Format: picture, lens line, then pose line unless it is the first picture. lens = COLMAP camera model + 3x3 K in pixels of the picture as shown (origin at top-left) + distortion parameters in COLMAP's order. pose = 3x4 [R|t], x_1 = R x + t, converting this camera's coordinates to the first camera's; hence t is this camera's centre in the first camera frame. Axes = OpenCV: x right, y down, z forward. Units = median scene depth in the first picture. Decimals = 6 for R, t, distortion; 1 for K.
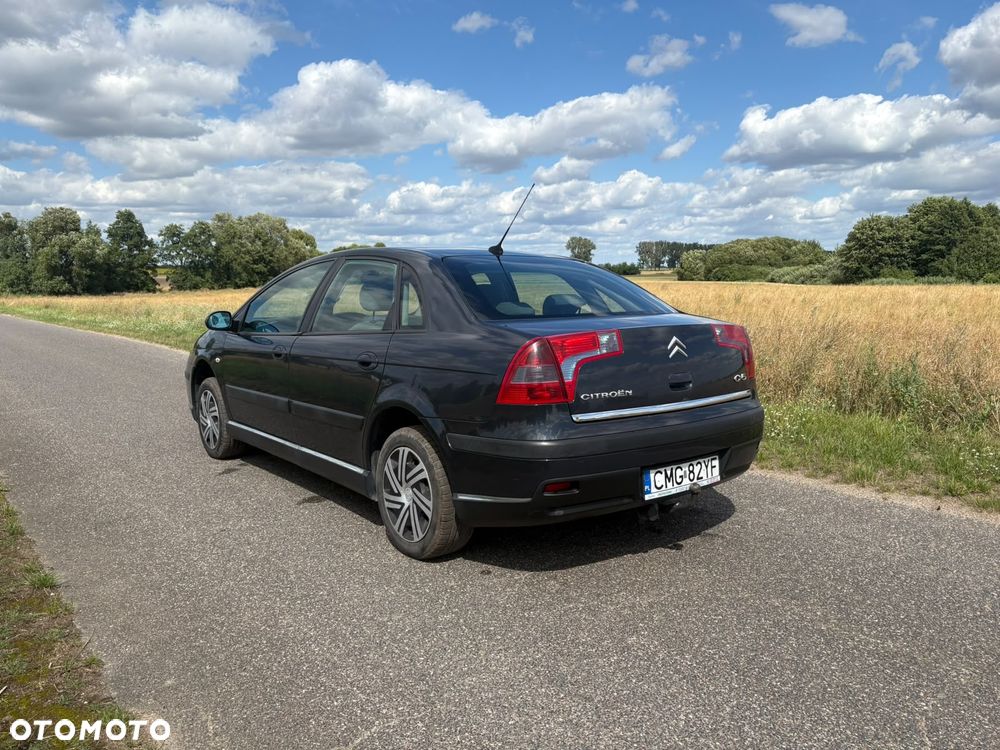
lens RADIAL K [[769.5, 0, 496.4], [0, 769.5, 367.6], [0, 0, 1]] dist [0.067166, -0.073623]
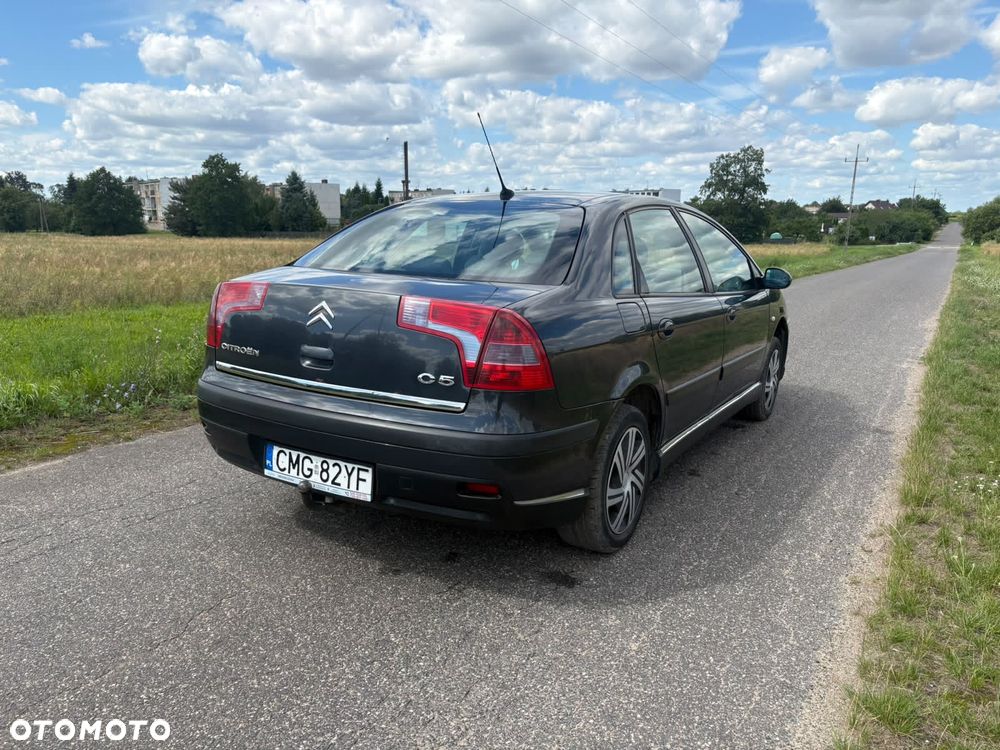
lens RADIAL K [[763.8, 0, 511.2], [0, 763.8, 456.5], [0, 0, 1]] dist [0.063146, -0.067861]
pose [[0.337967, 0.286331, -0.896545, 0.739003], [-0.129869, 0.957673, 0.256897, -0.075797], [0.932155, 0.029611, 0.360848, 0.654910]]
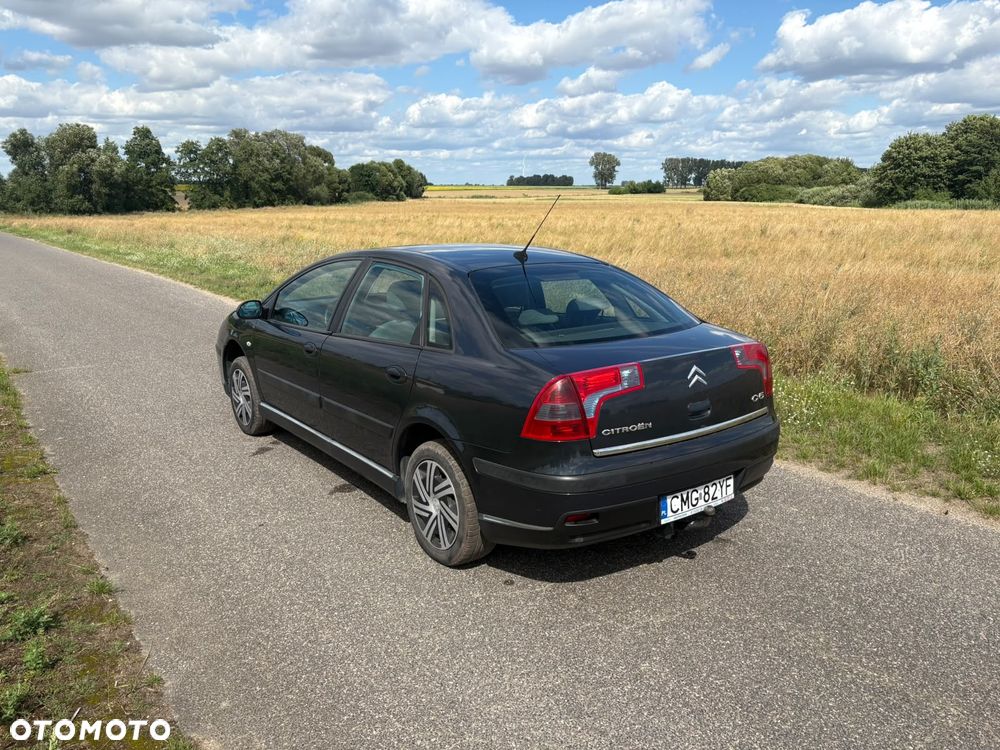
lens RADIAL K [[769.5, 0, 496.4], [0, 769.5, 367.6], [0, 0, 1]] dist [0.067166, -0.073623]
pose [[0.999614, 0.012394, -0.024851, -0.005912], [-0.009645, 0.994123, 0.107828, -0.105401], [0.026042, -0.107547, 0.993859, -0.021056]]
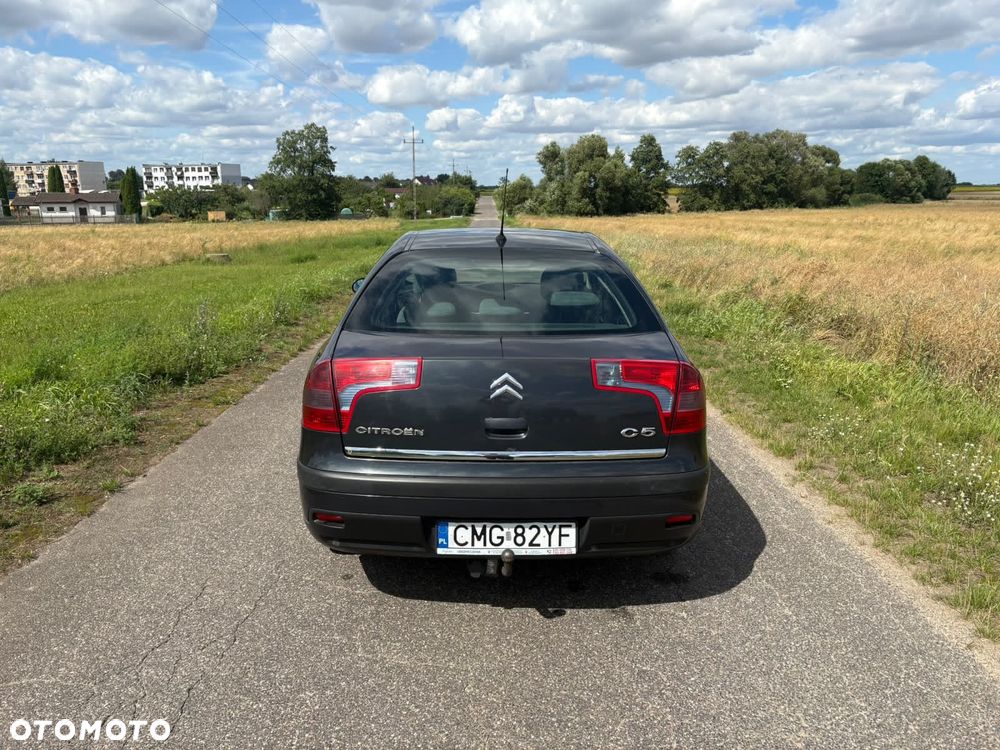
lens RADIAL K [[769.1, 0, 504.4], [0, 769.1, 371.6], [0, 0, 1]] dist [0.064310, -0.069210]
pose [[0.787858, 0.143053, -0.599013, 0.521367], [-0.076681, 0.987866, 0.135062, -0.110327], [0.611065, -0.060476, 0.789267, 0.251327]]
